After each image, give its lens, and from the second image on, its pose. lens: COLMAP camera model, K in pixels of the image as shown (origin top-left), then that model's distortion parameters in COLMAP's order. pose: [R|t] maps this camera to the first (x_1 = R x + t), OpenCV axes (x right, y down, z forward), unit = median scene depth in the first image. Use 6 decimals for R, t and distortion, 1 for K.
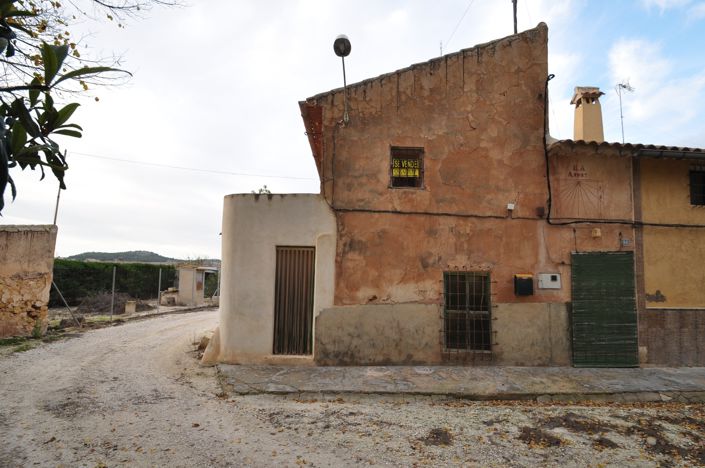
lens RADIAL K [[335.0, 0, 352.4], [0, 335.0, 234.4], [0, 0, 1]] dist [-0.001181, -0.000860]
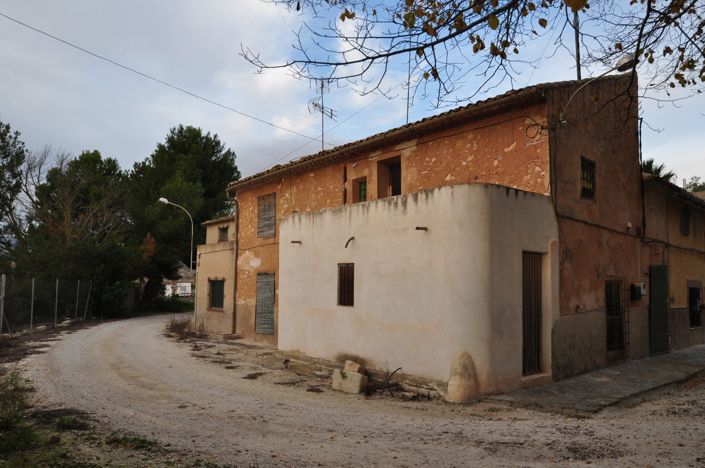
lens RADIAL K [[489.2, 0, 352.2], [0, 489.2, 235.9], [0, 0, 1]] dist [0.001848, 0.002840]
pose [[0.762359, 0.058878, 0.644470, -1.424181], [-0.068872, 0.997579, -0.009667, 0.038764], [-0.643479, -0.037016, 0.764568, 0.333271]]
